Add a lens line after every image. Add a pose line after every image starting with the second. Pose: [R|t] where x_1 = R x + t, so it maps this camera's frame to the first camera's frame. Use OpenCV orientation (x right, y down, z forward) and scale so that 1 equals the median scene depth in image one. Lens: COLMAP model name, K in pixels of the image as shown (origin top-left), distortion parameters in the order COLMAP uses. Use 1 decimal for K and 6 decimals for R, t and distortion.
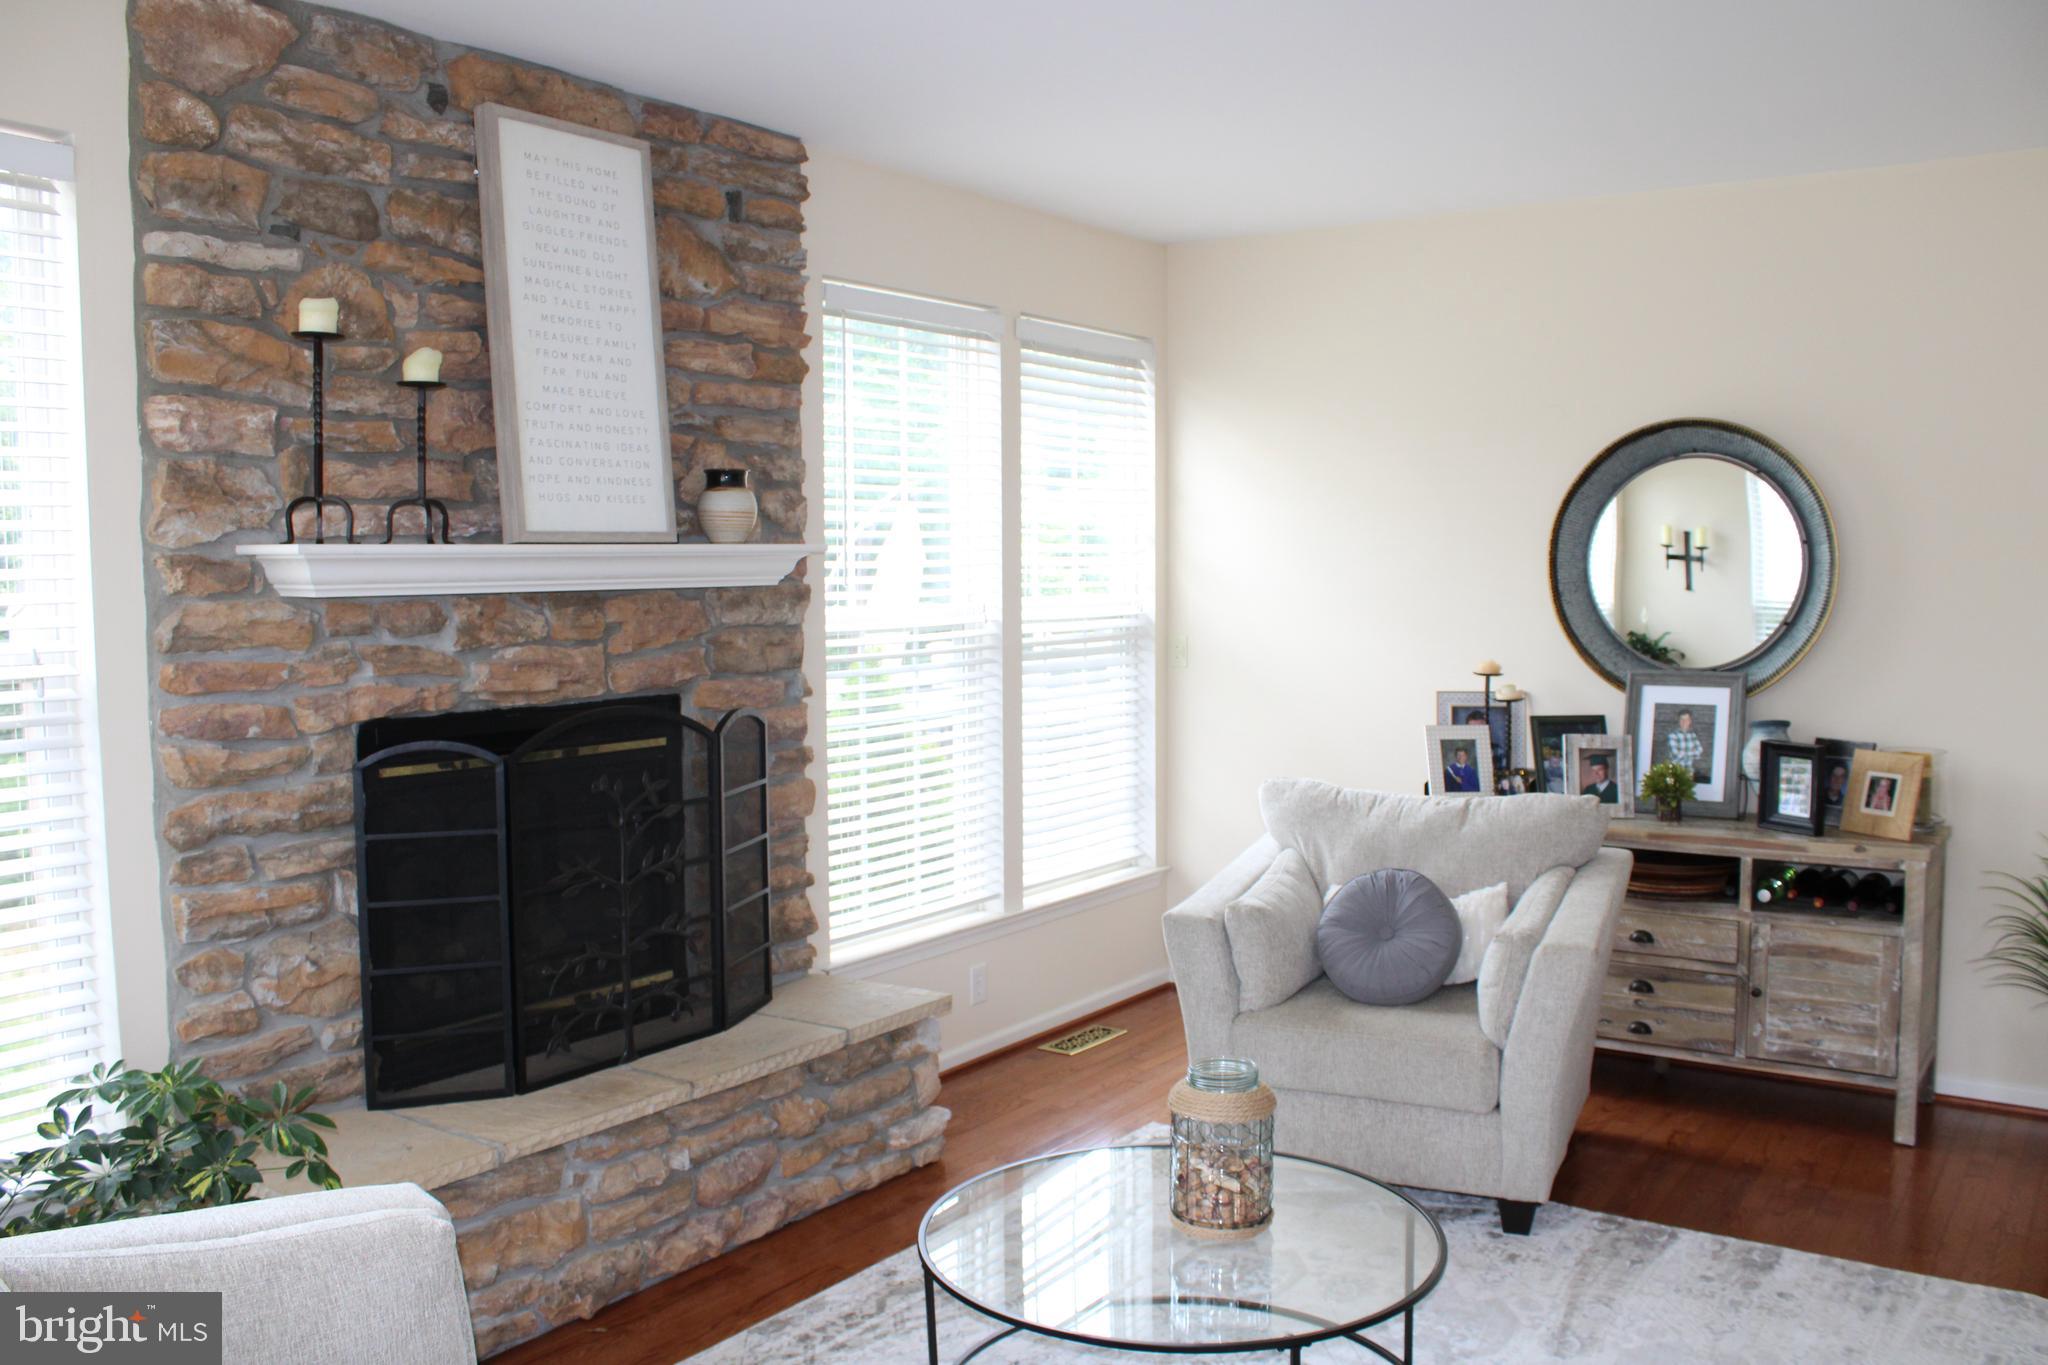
lens RADIAL K [[1731.1, 0, 1027.6], [0, 1731.1, 700.2], [0, 0, 1]] dist [-0.165590, 0.153714]
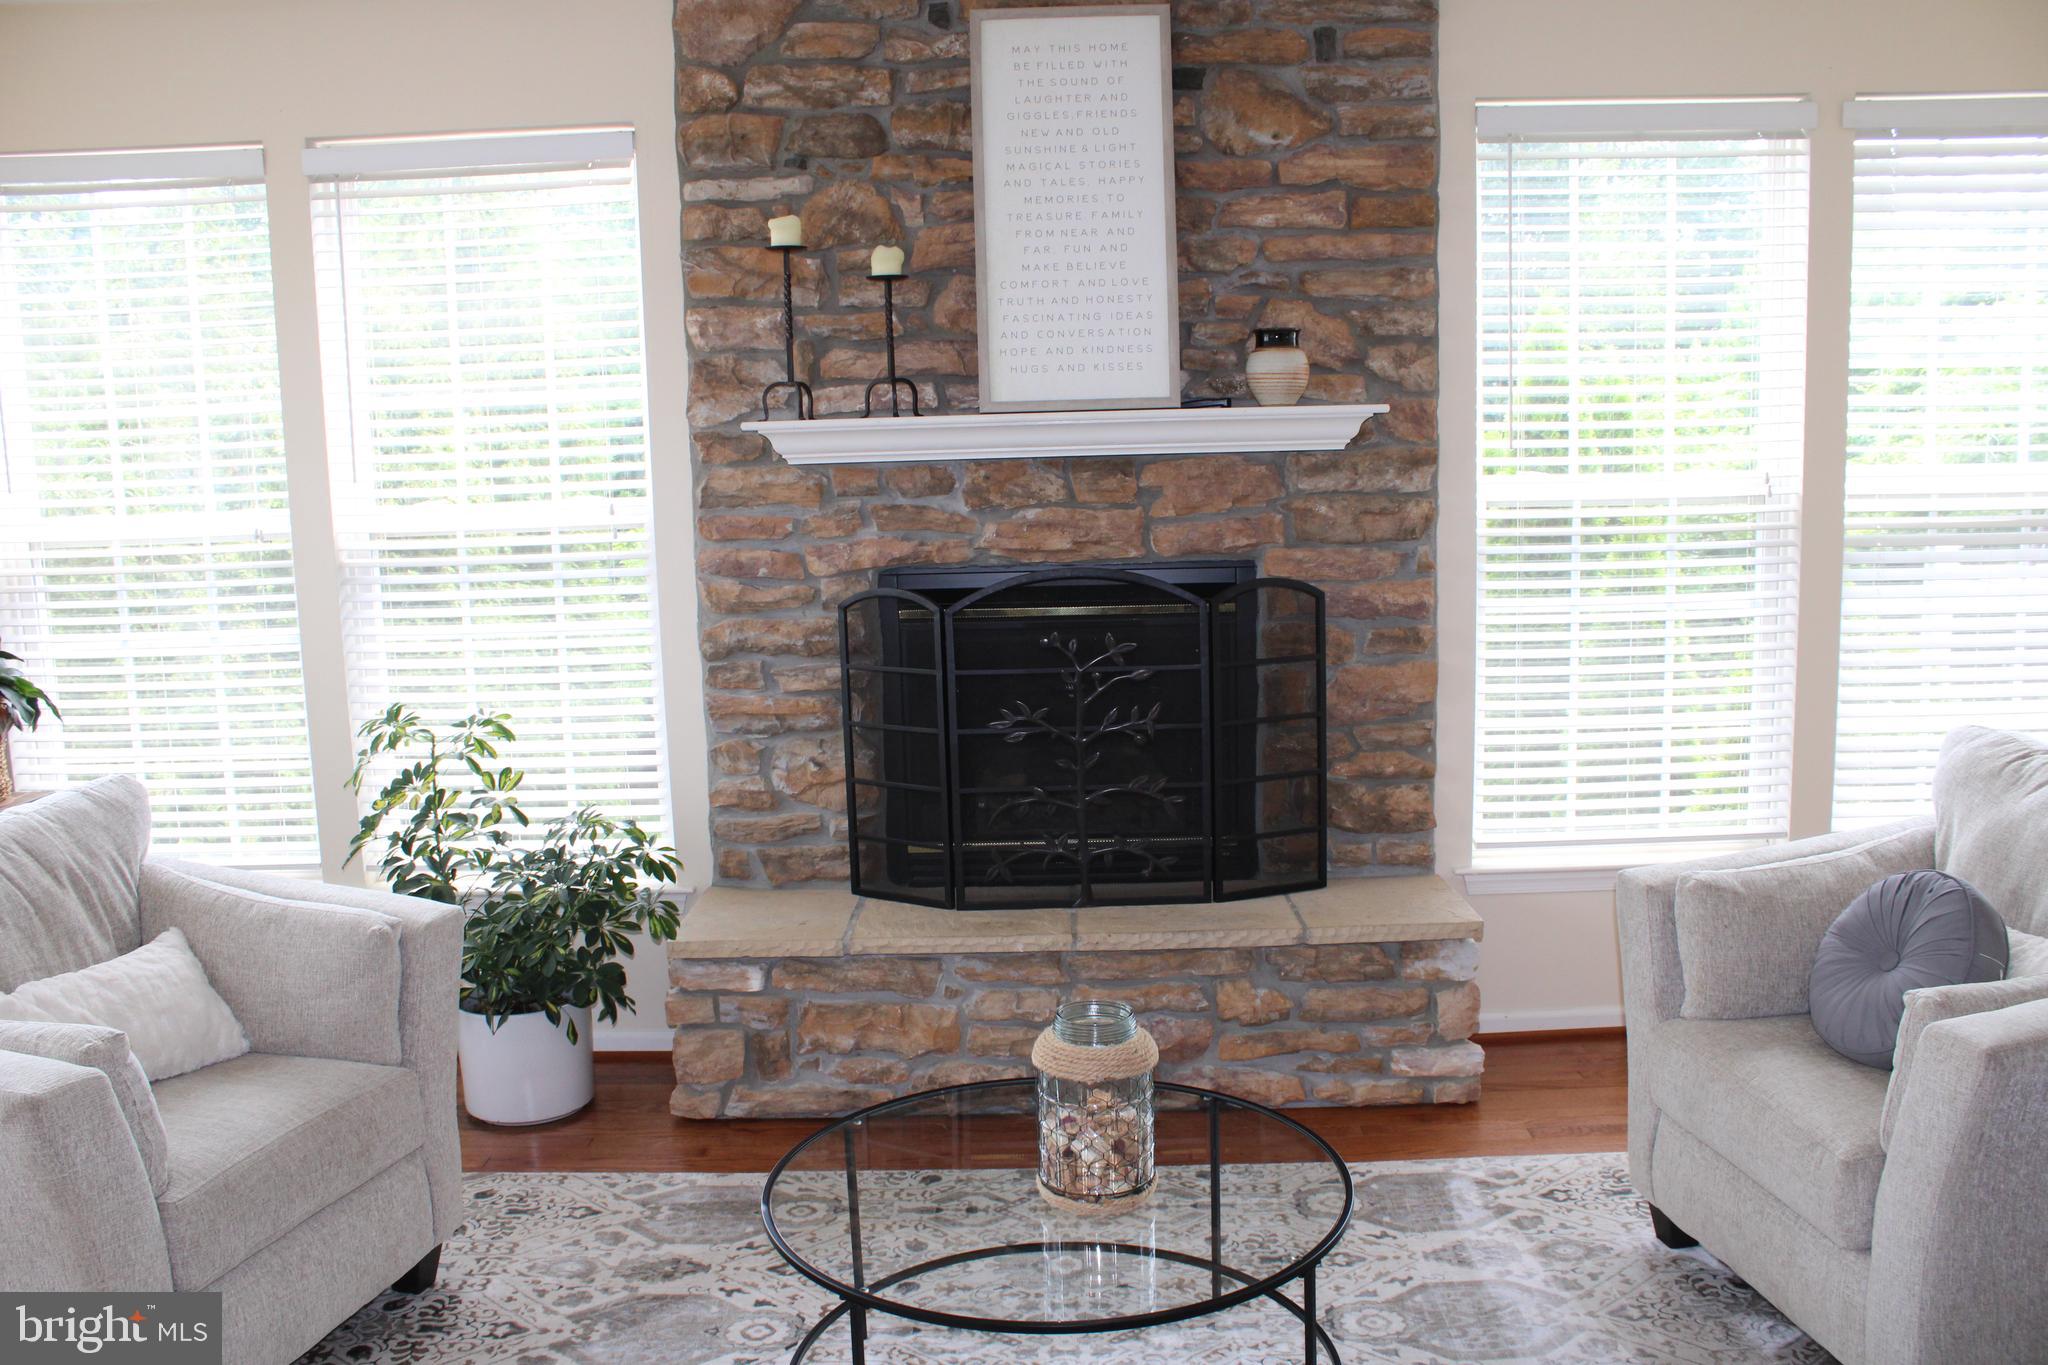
lens RADIAL K [[1731.1, 0, 1027.6], [0, 1731.1, 700.2], [0, 0, 1]] dist [-0.165590, 0.153714]
pose [[0.554878, 0.109980, -0.824630, 0.597931], [-0.041889, 0.993659, 0.104338, -0.023824], [0.830876, -0.023352, 0.555967, 0.373238]]
